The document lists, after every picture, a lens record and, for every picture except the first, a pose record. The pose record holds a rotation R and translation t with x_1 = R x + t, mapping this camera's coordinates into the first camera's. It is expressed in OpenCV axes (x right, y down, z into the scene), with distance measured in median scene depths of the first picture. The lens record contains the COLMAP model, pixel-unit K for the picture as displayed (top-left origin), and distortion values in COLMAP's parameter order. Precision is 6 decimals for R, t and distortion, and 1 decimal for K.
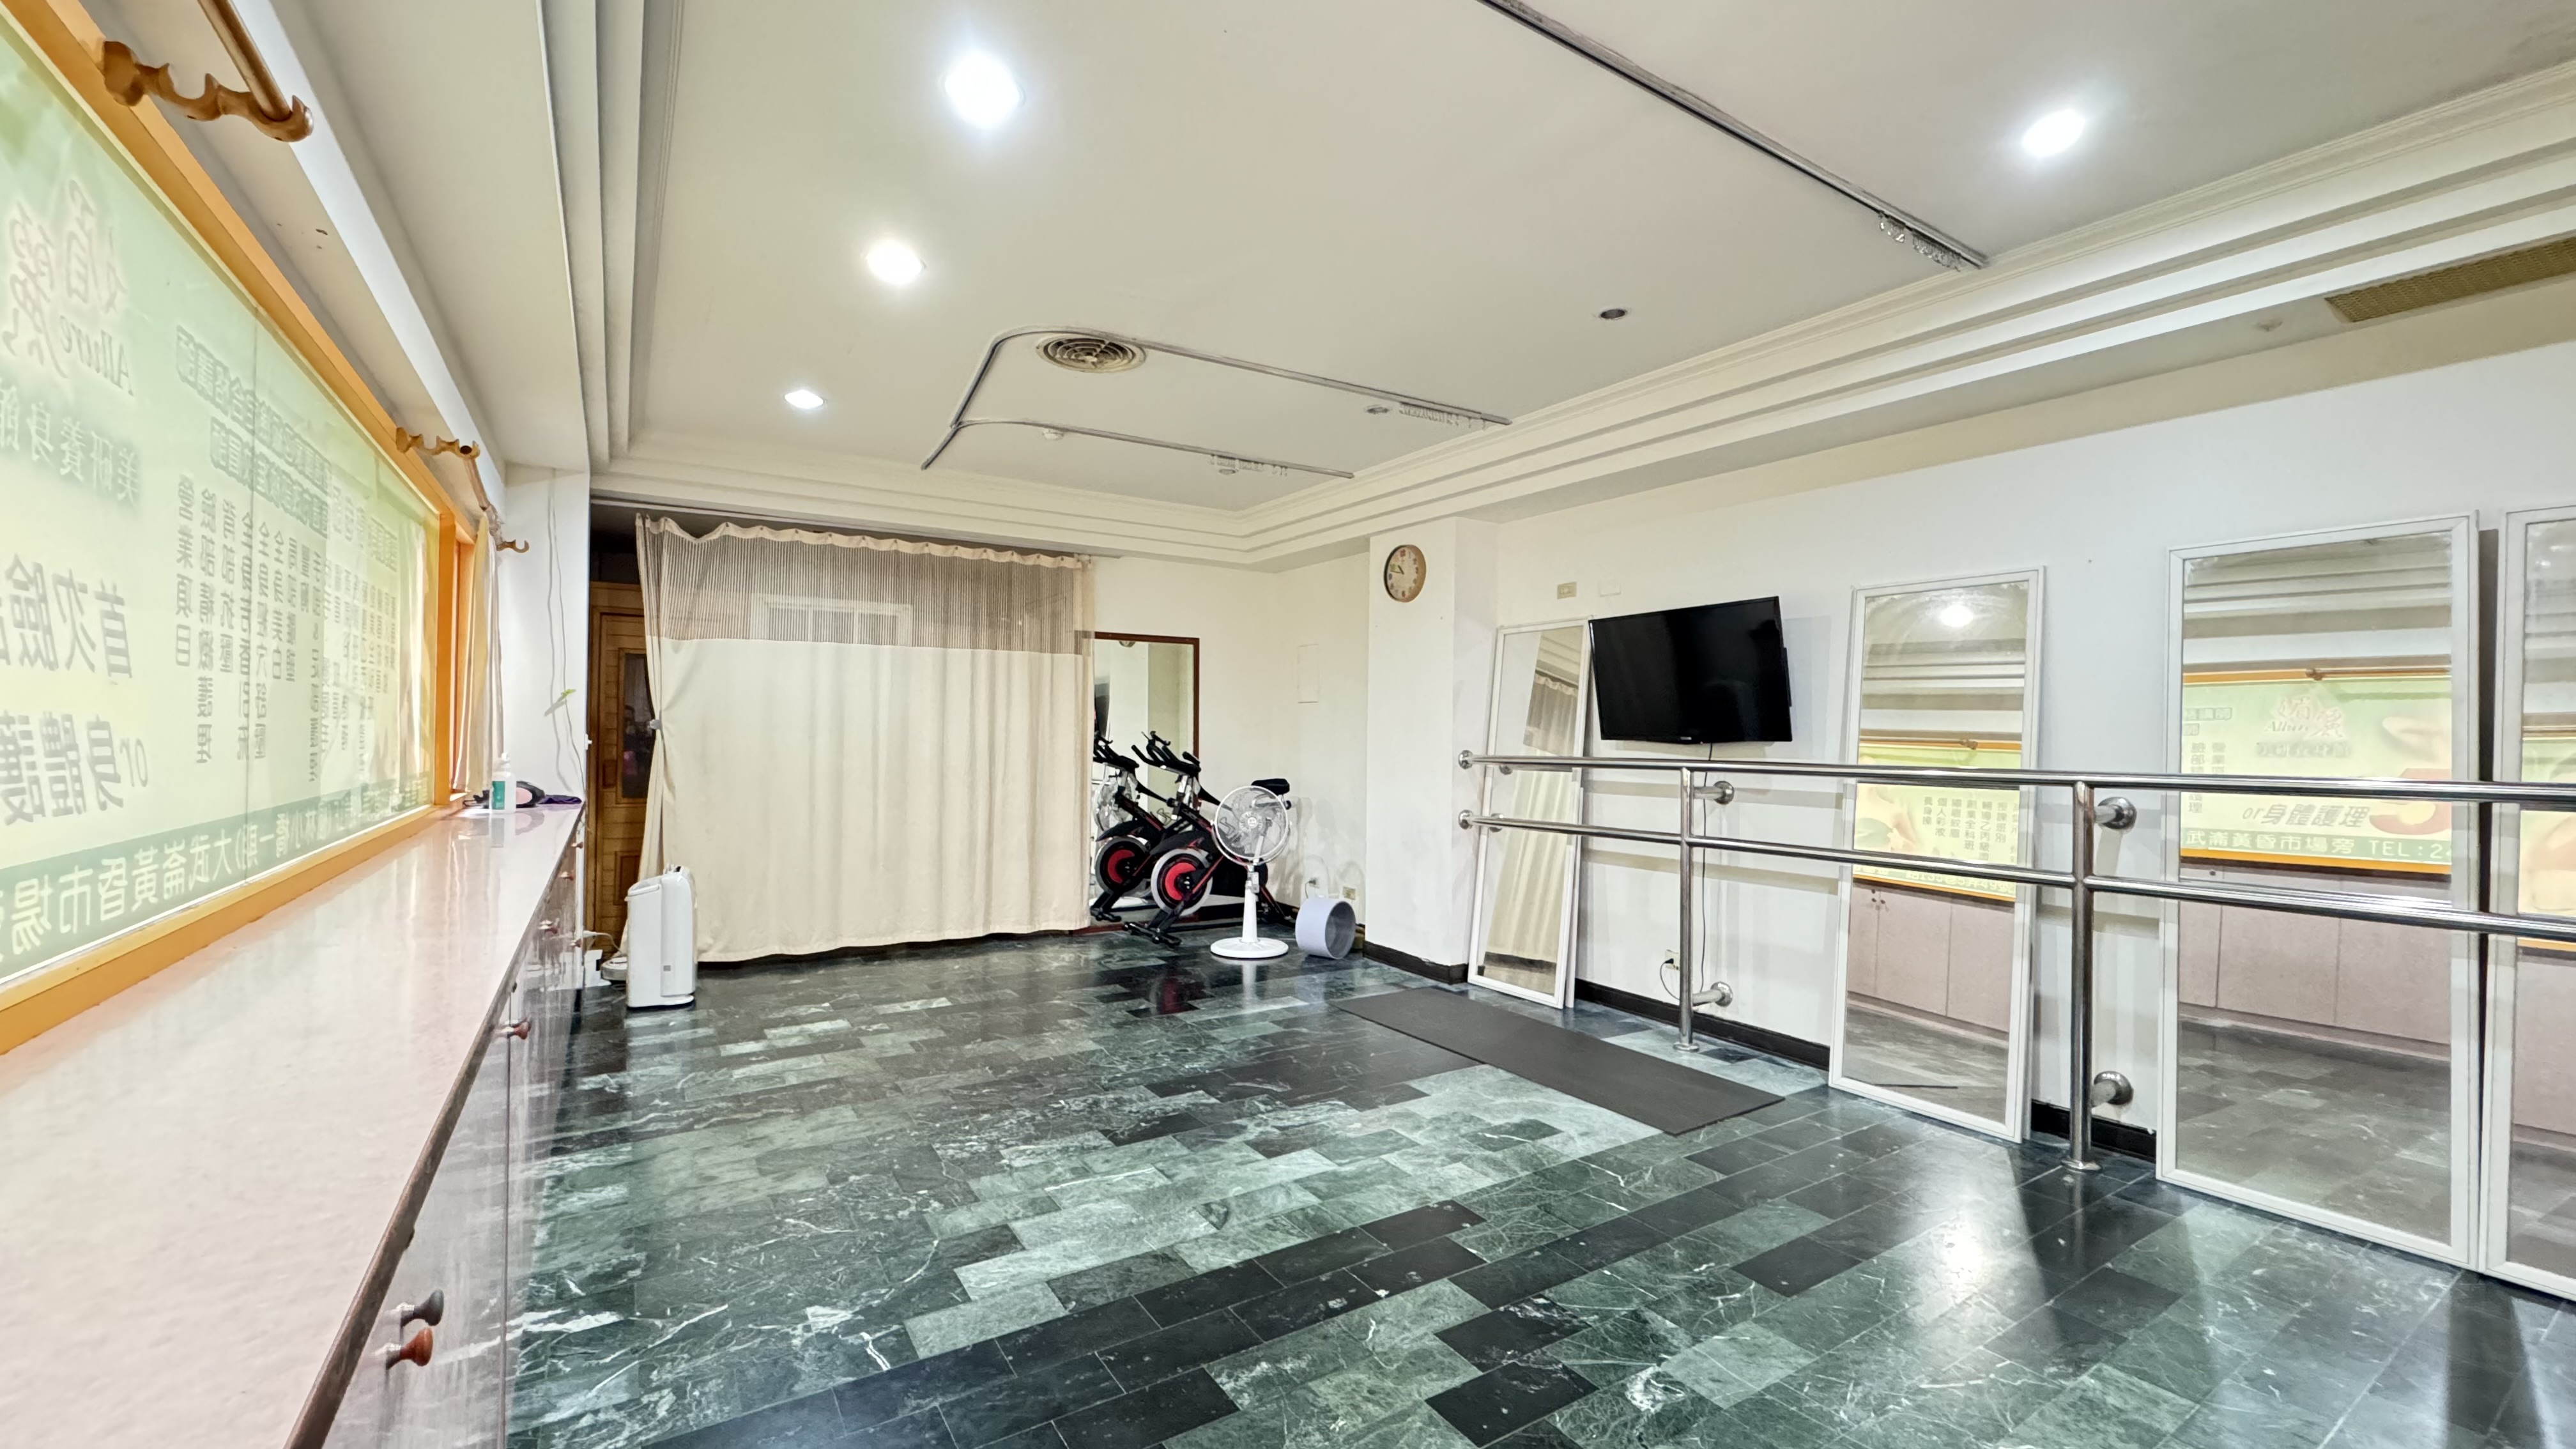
lens RADIAL K [[1029.5, 0, 1288.4], [0, 1029.5, 728.4], [0, 0, 1]] dist [-0.002972, -0.001106]
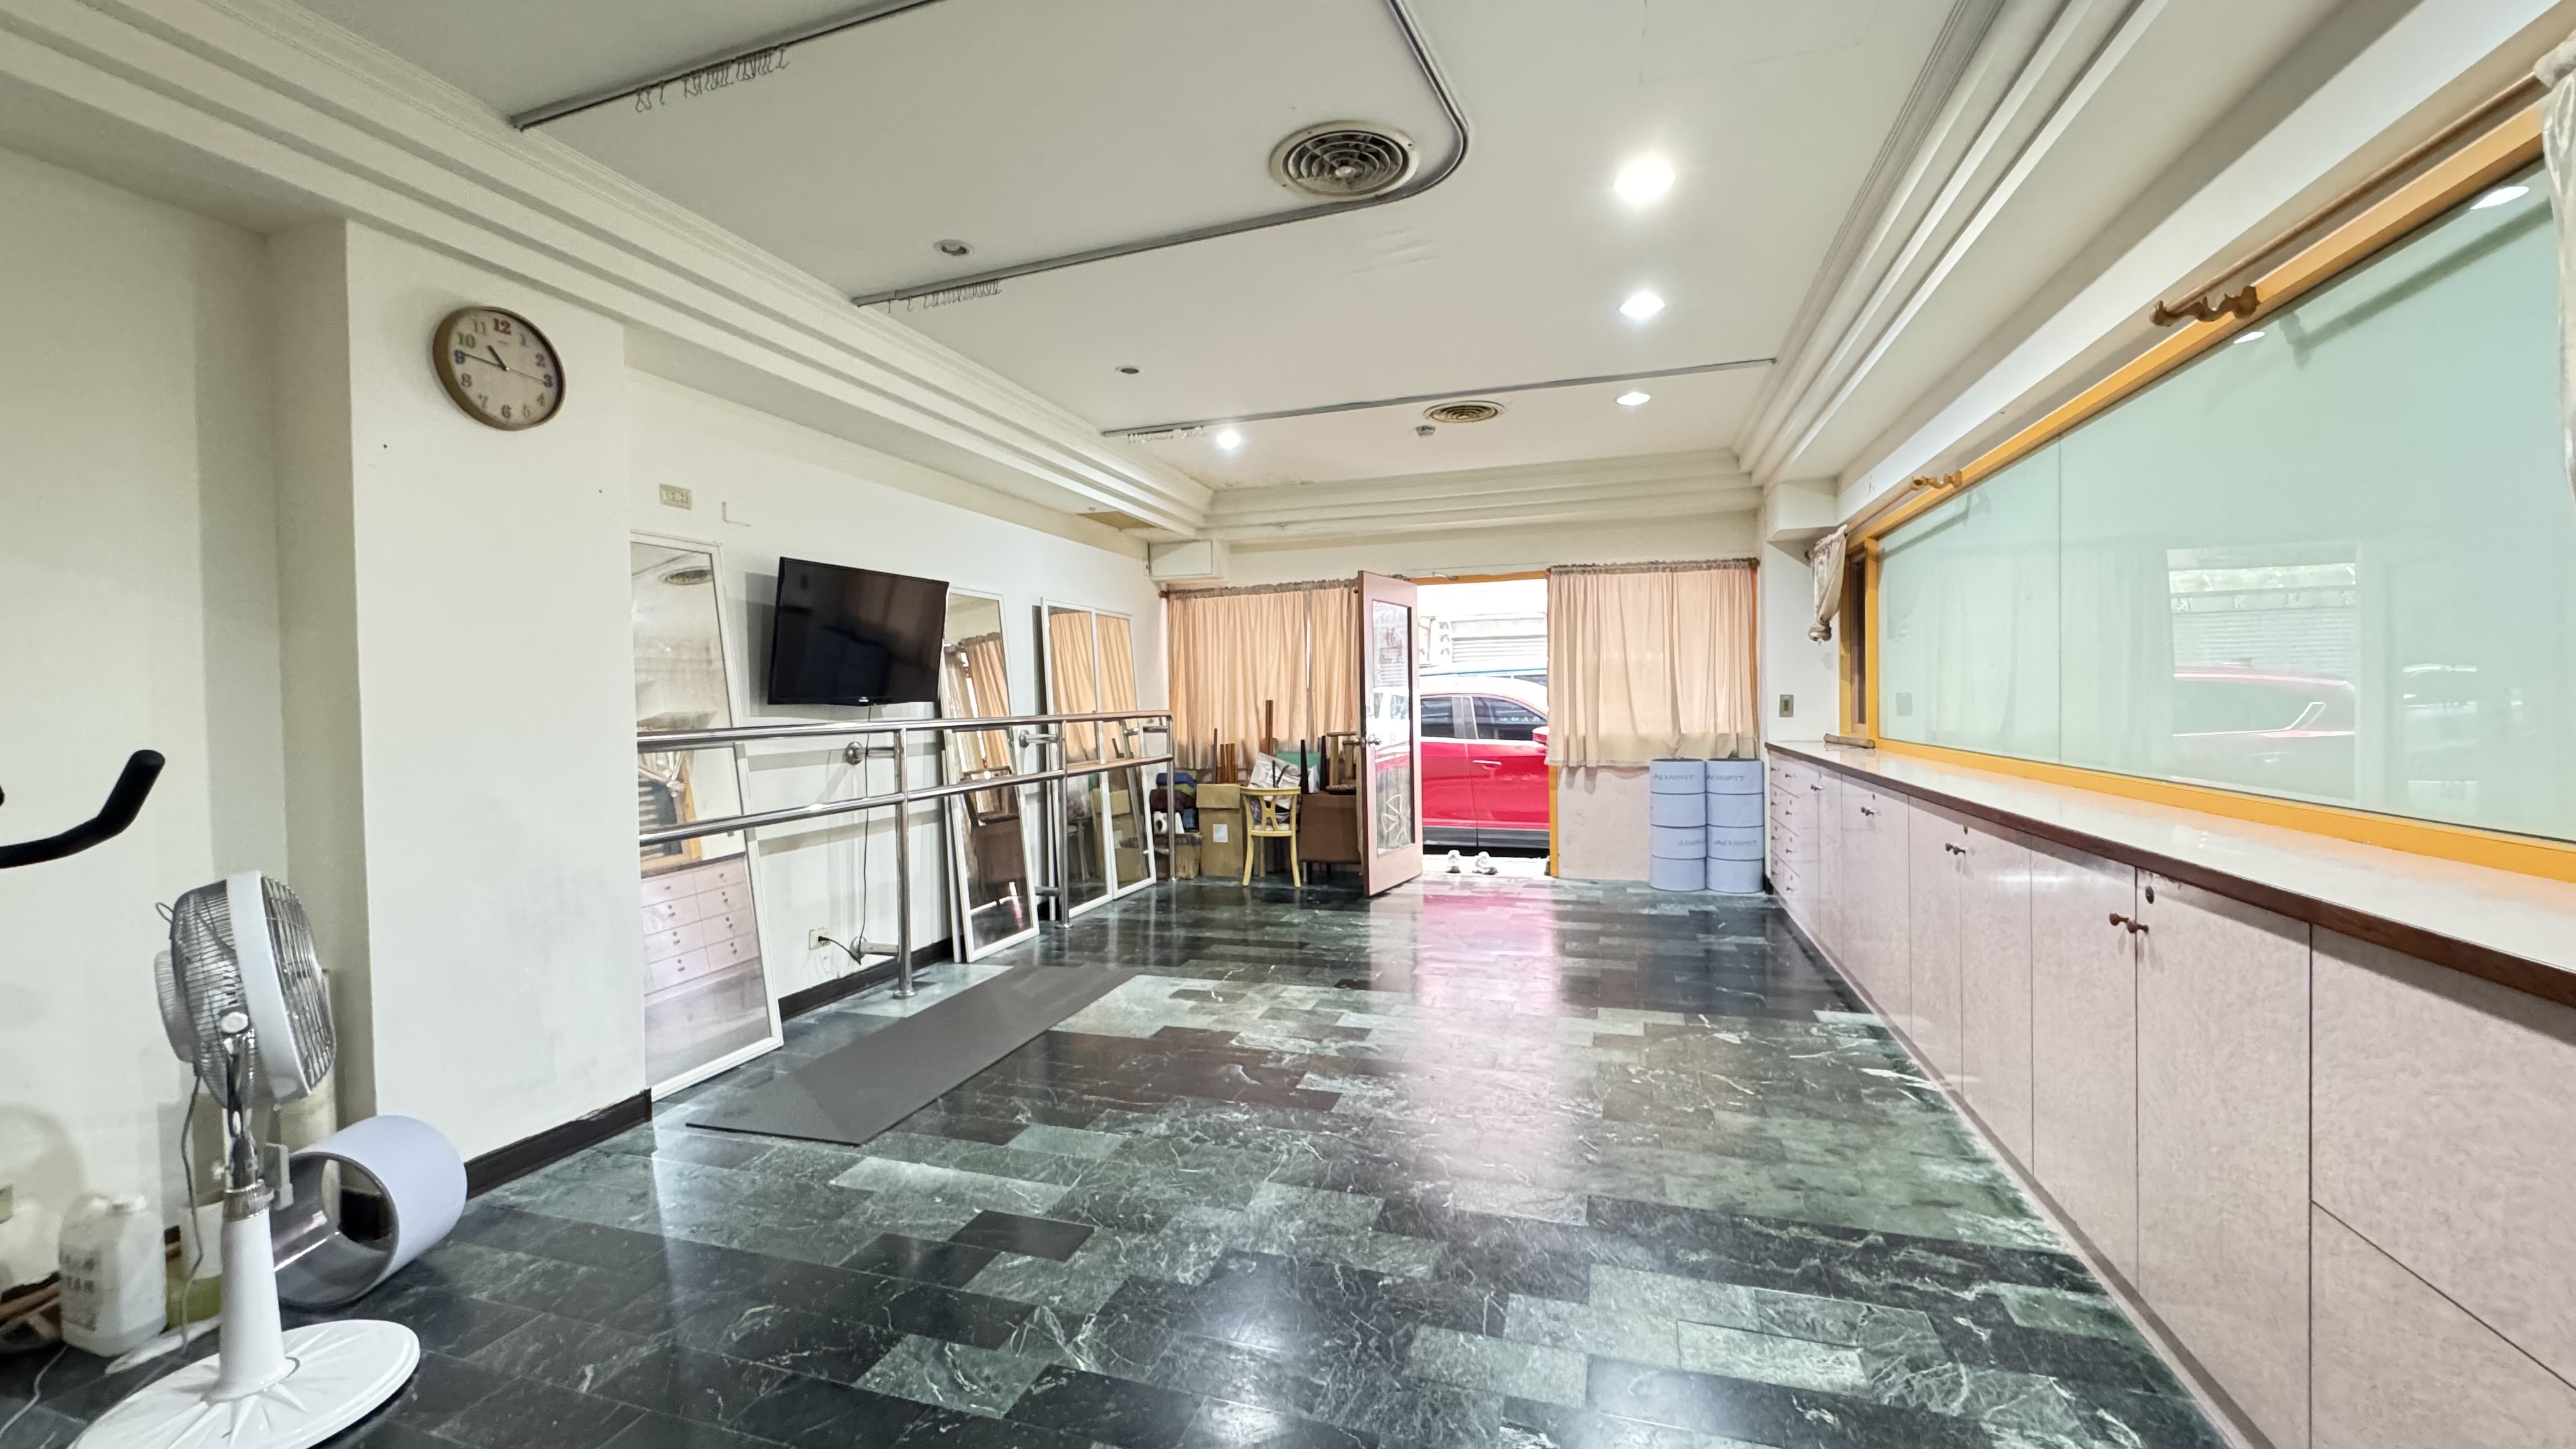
lens RADIAL K [[1029.5, 0, 1281.5], [0, 1029.5, 729.5], [0, 0, 1]] dist [-0.002972, -0.001106]
pose [[-0.636223, -0.019484, 0.771259, -0.841795], [0.008119, 0.999457, 0.031947, 0.011975], [-0.771462, 0.026587, -0.635719, 1.735068]]
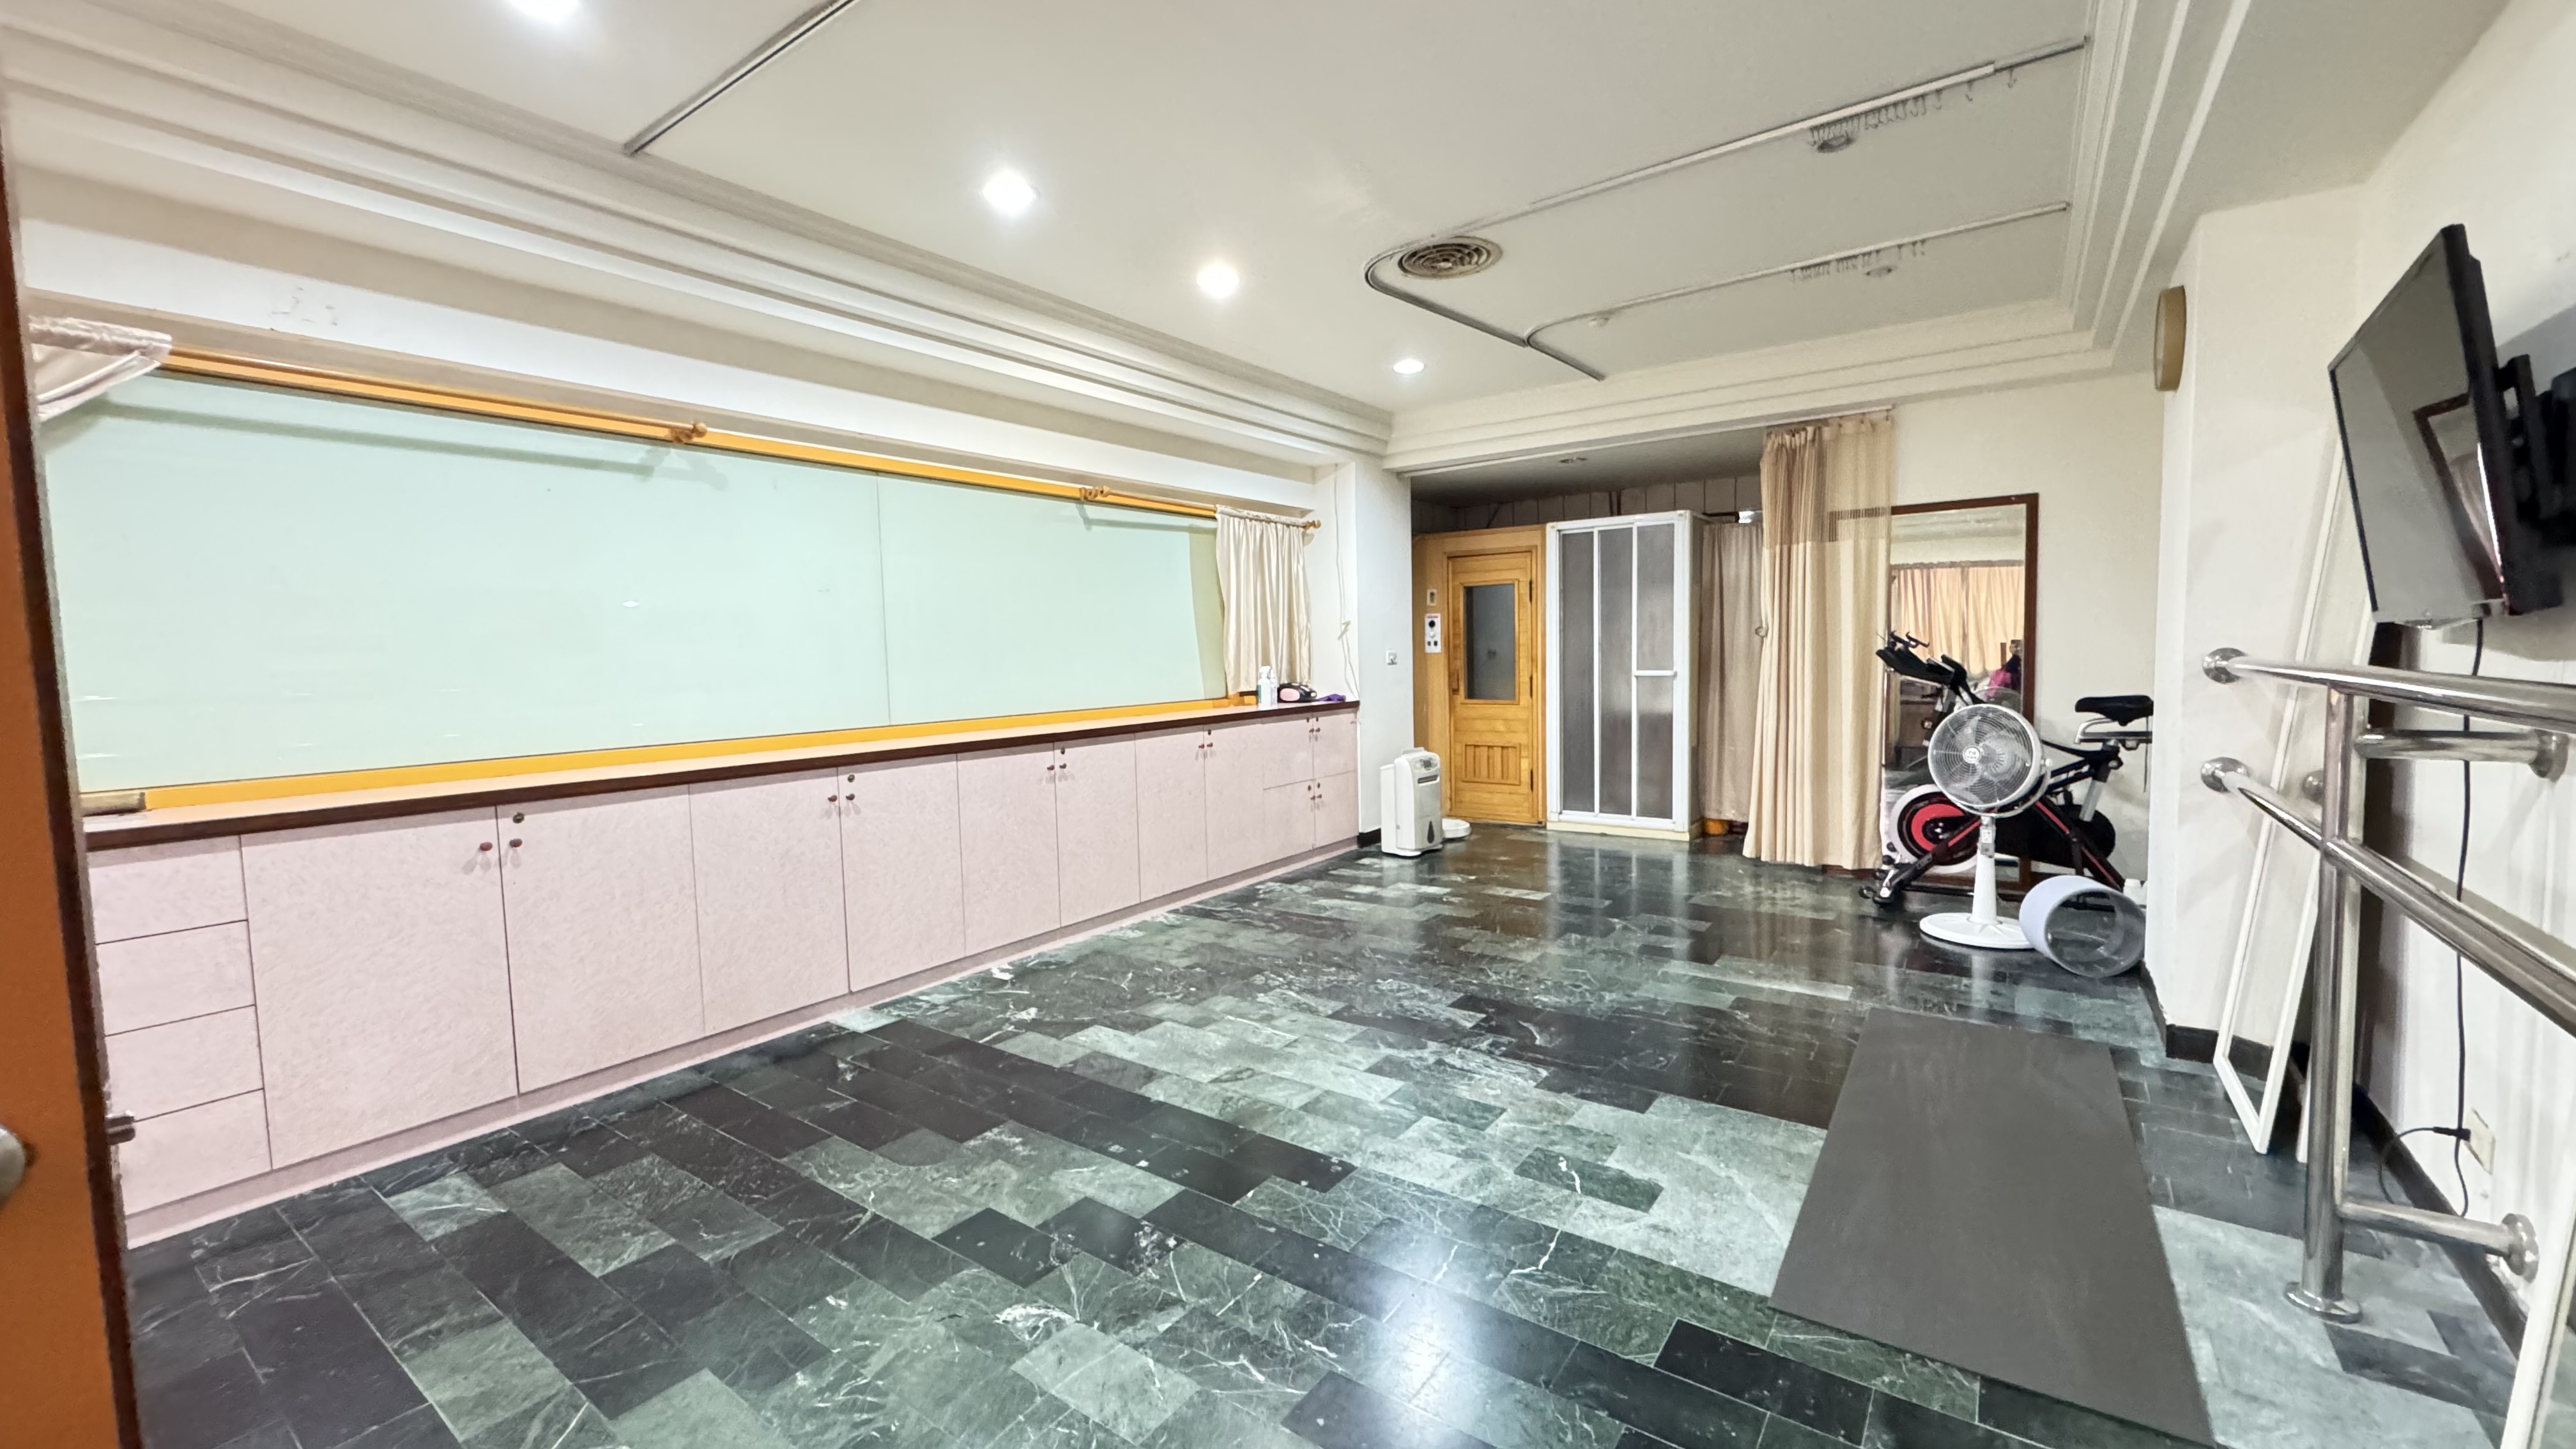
lens RADIAL K [[1029.5, 0, 1282.6], [0, 1029.5, 720.4], [0, 0, 1]] dist [-0.002972, -0.001106]
pose [[0.366368, 0.043982, -0.929430, 0.798444], [0.033432, 0.997615, 0.060387, 0.015439], [0.929869, -0.053197, 0.364023, 0.540339]]
